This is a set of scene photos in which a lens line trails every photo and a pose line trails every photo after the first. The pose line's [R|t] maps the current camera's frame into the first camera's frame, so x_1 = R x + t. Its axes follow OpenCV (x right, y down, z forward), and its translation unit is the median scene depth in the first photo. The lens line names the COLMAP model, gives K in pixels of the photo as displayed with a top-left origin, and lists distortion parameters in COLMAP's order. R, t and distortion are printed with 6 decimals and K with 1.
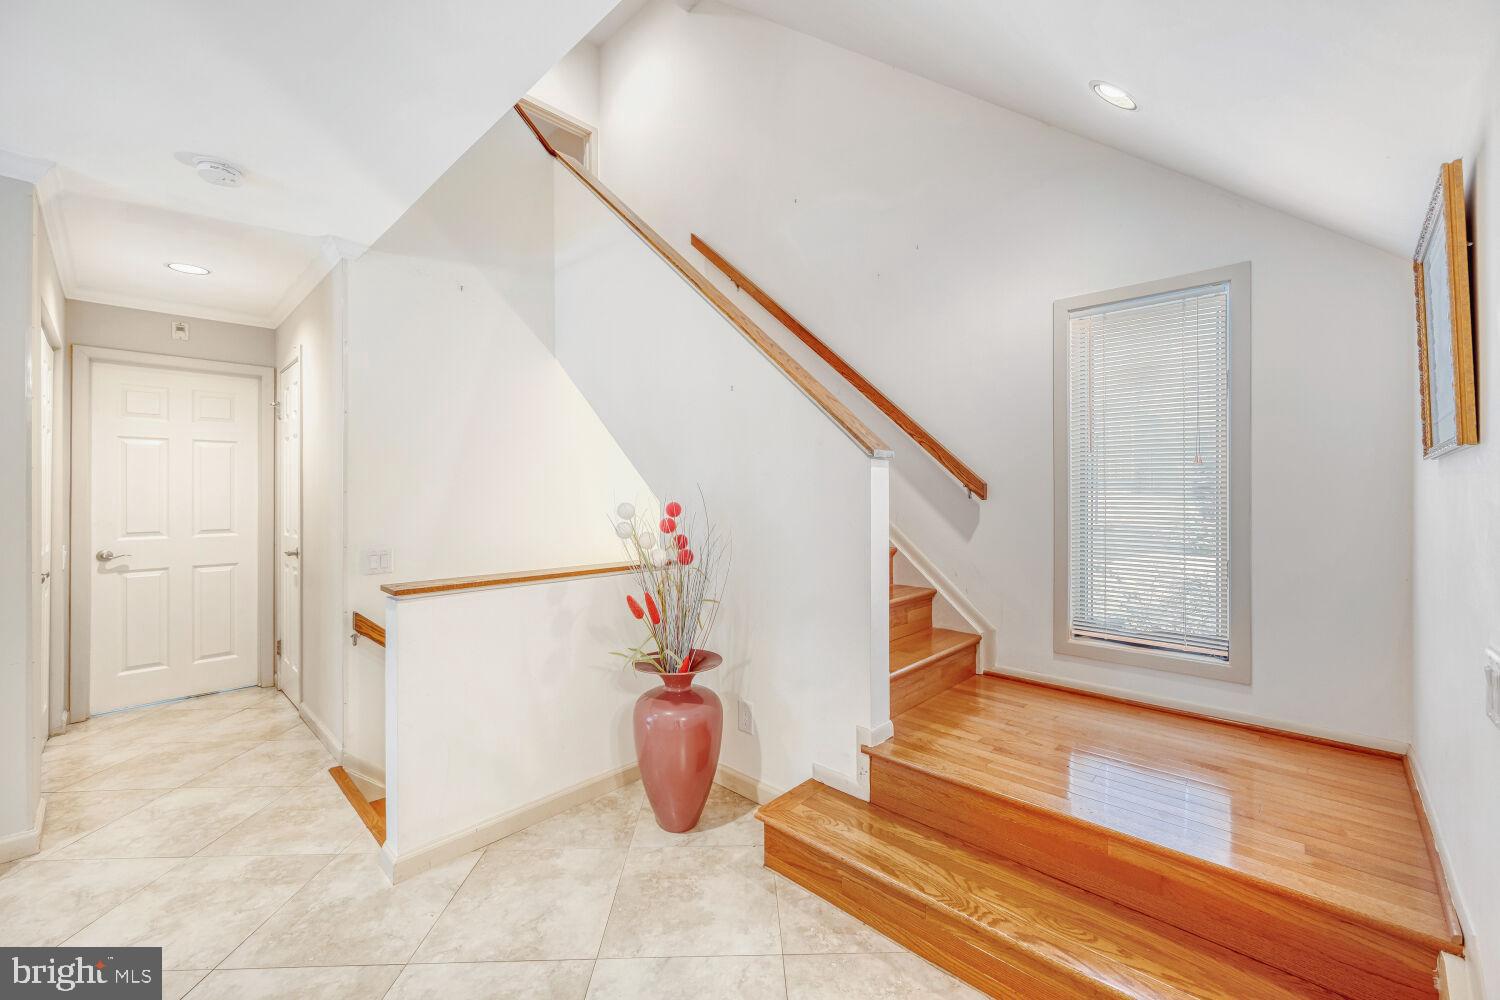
lens RADIAL K [[597.8, 0, 747.3], [0, 597.8, 491.4], [0, 0, 1]] dist [0.001415, -0.000268]
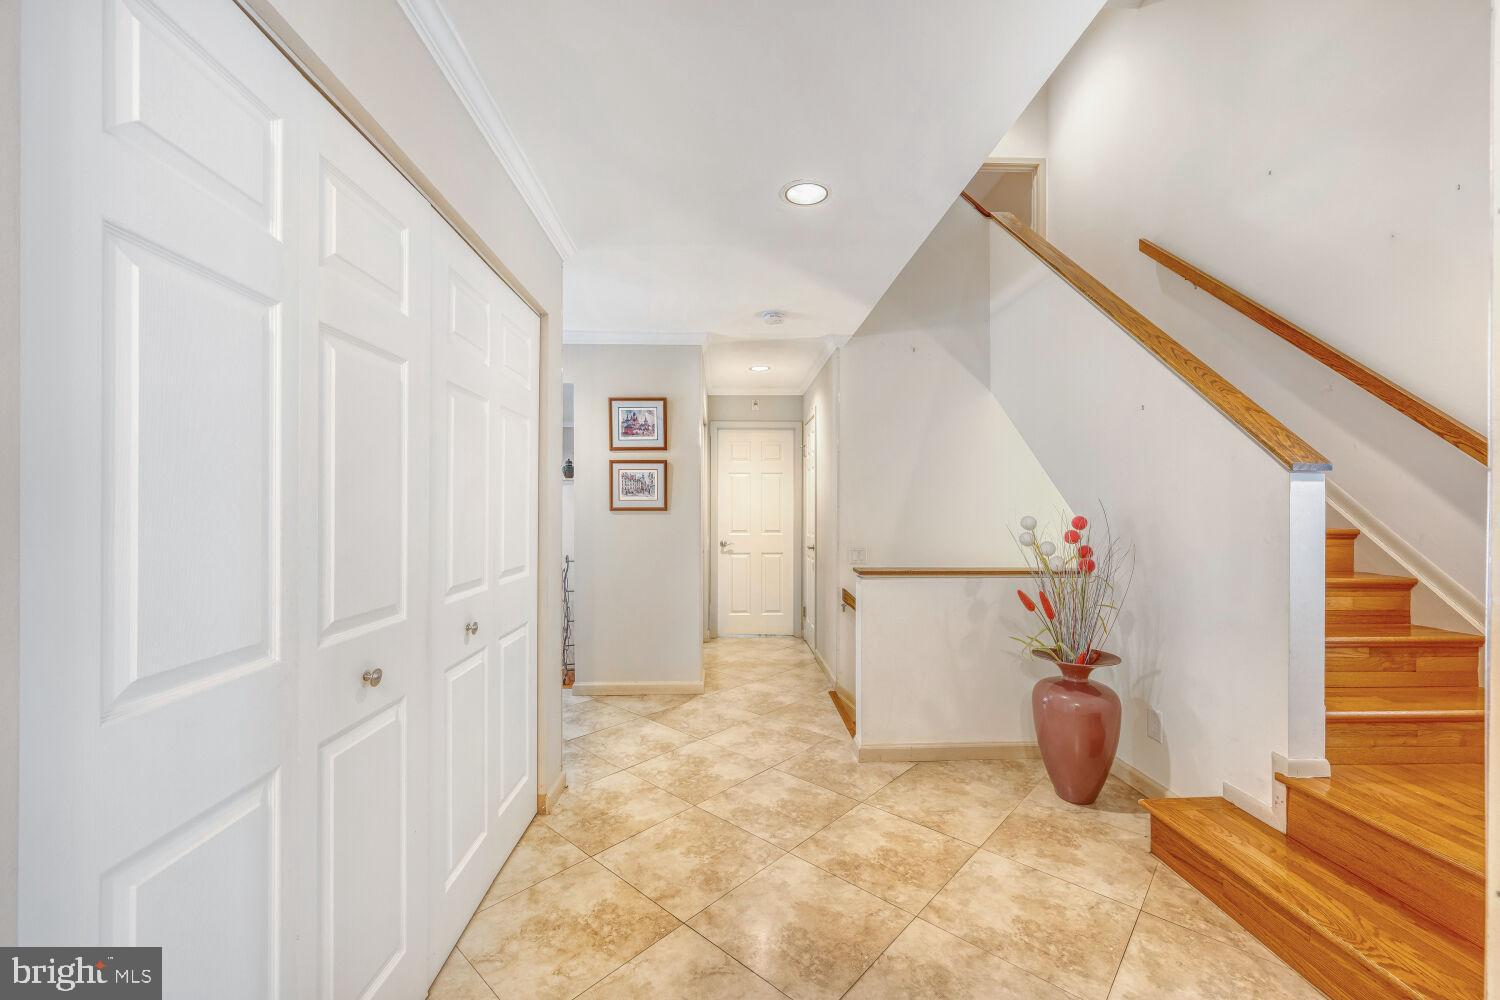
lens RADIAL K [[597.8, 0, 747.1], [0, 597.8, 504.7], [0, 0, 1]] dist [0.001415, -0.000268]
pose [[0.718759, 0.000086, -0.695260, 0.230576], [0.001009, 0.999999, 0.001167, -0.006495], [0.695259, -0.001540, 0.718758, -0.258424]]
